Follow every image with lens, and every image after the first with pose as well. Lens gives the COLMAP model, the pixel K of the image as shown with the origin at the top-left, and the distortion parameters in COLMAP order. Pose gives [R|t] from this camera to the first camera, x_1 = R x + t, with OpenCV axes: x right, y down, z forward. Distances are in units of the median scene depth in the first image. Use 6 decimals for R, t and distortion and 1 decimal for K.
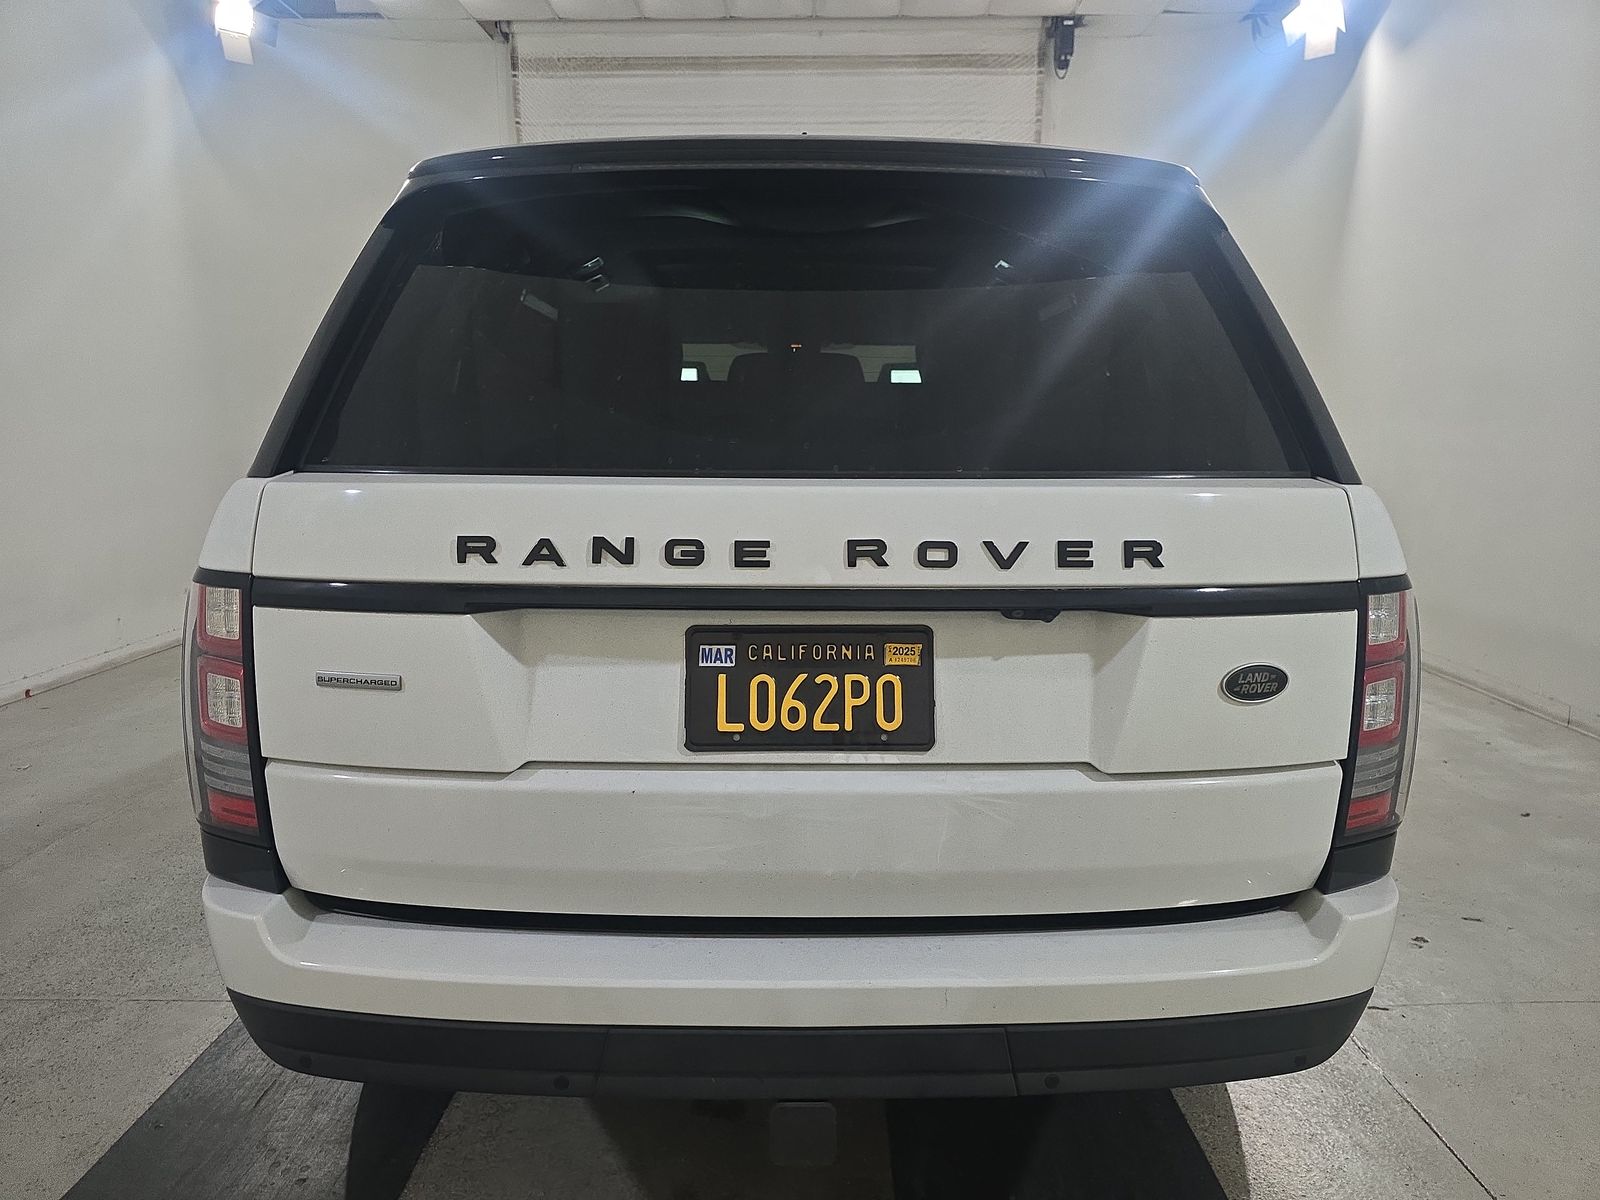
lens RADIAL K [[1091.8, 0, 790.8], [0, 1091.8, 595.9], [0, 0, 1]] dist [0.073182, -0.075979]
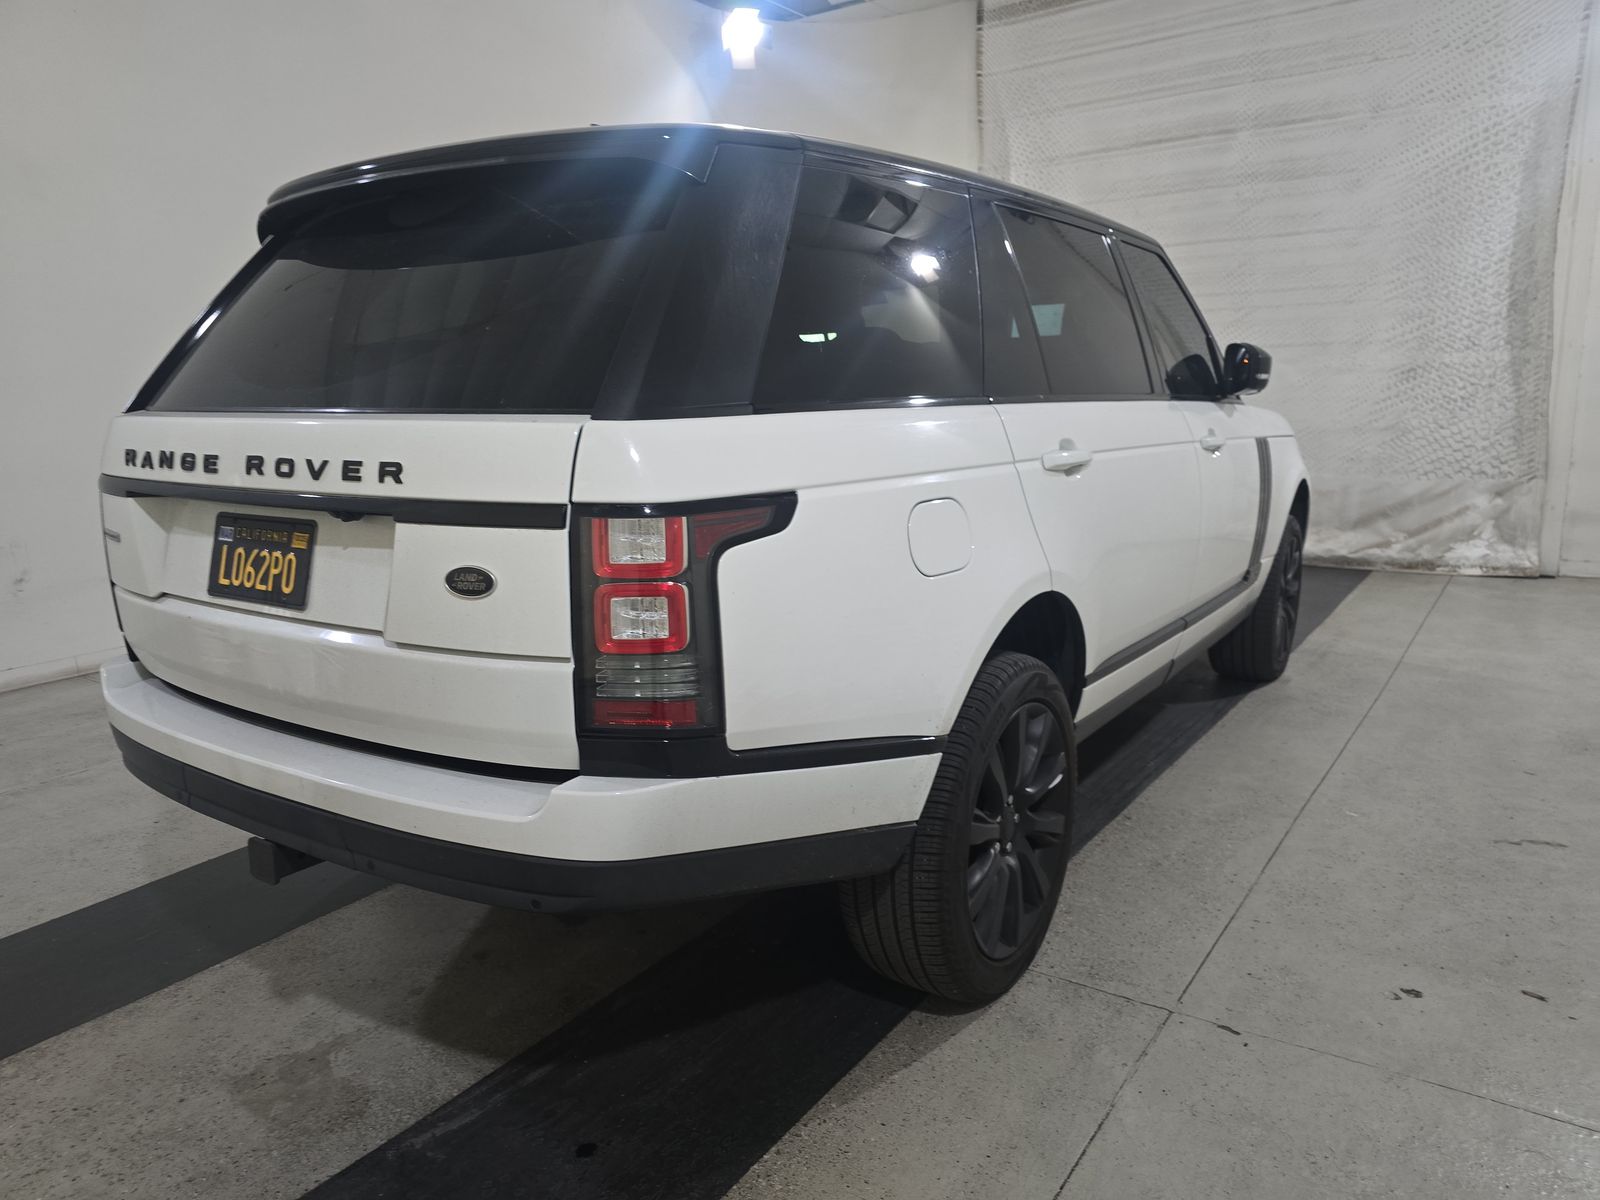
lens RADIAL K [[1091.8, 0, 790.8], [0, 1091.8, 595.9], [0, 0, 1]] dist [0.073182, -0.075979]
pose [[0.817217, 0.090686, -0.569151, 1.426246], [-0.061719, 0.995634, 0.070020, -0.013323], [0.573017, -0.022094, 0.819246, 0.205701]]
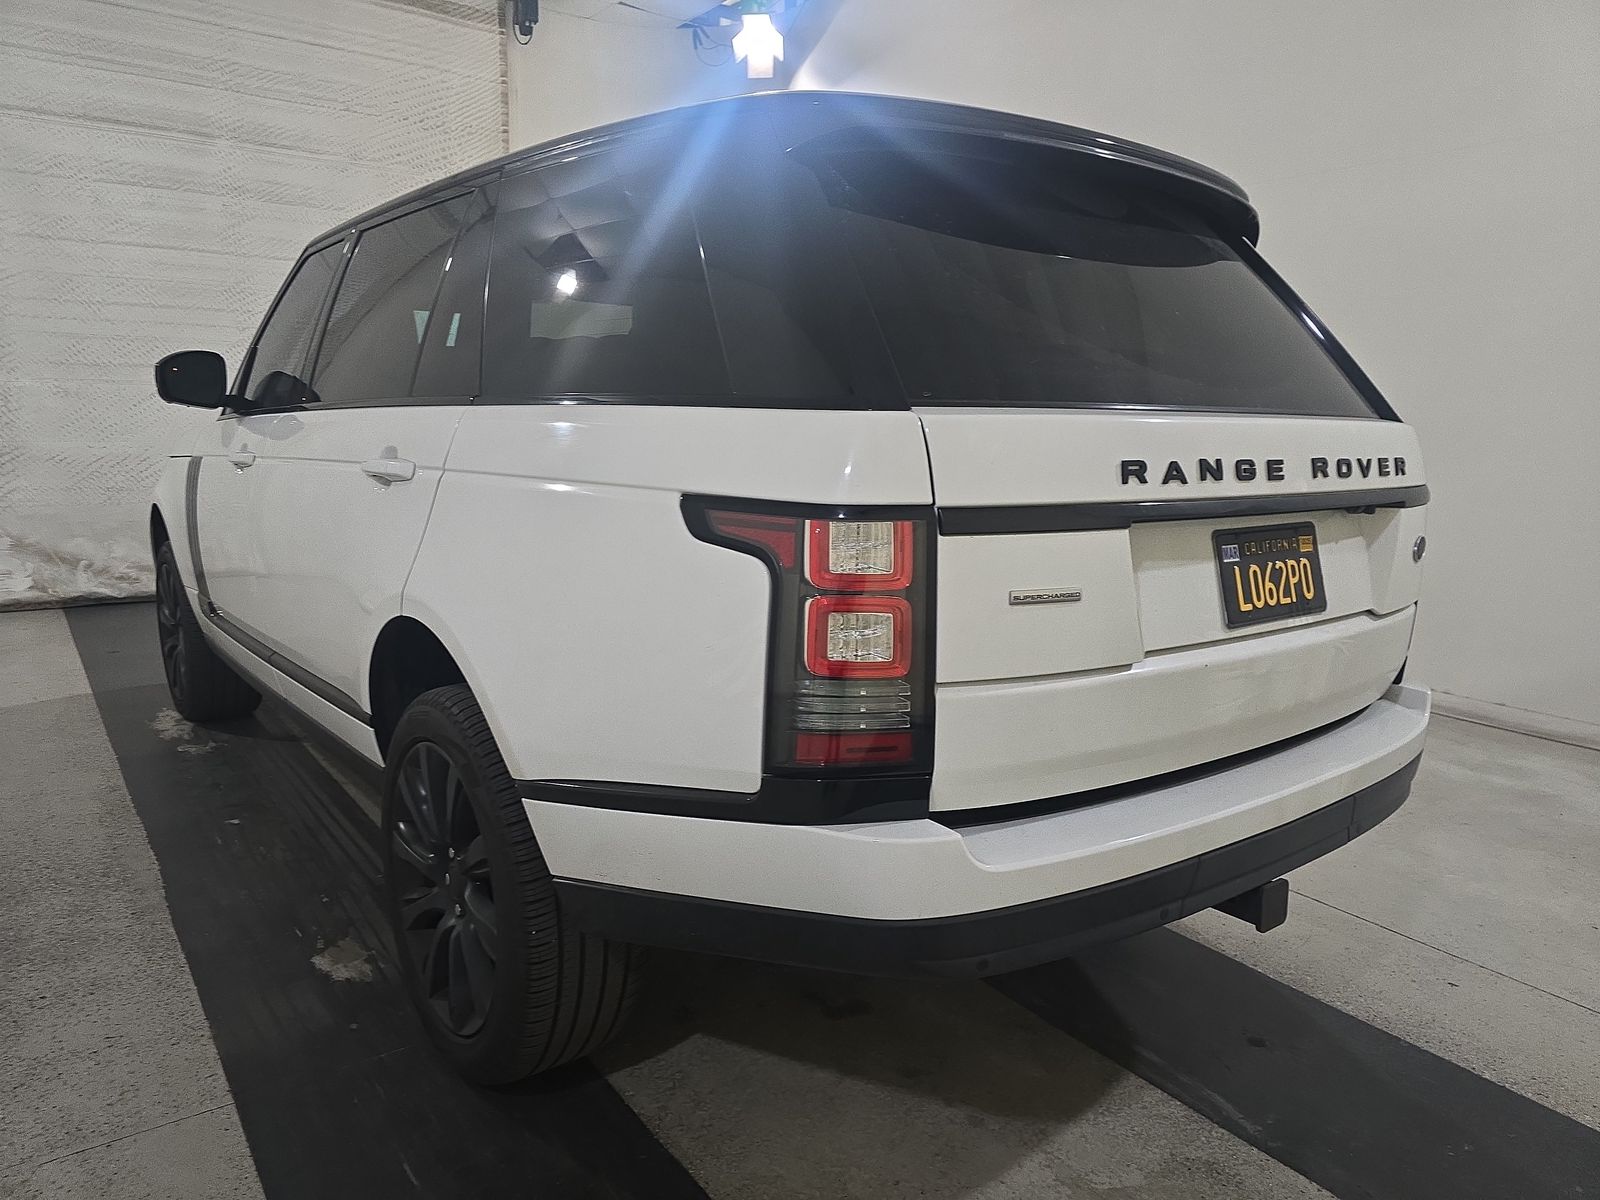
lens RADIAL K [[1095.8, 0, 806.5], [0, 1095.8, 597.3], [0, 0, 1]] dist [0.073538, -0.076193]
pose [[0.791735, -0.087403, 0.604579, -1.243097], [0.072679, 0.996159, 0.048836, 0.007263], [-0.606526, 0.005275, 0.795046, 0.277573]]
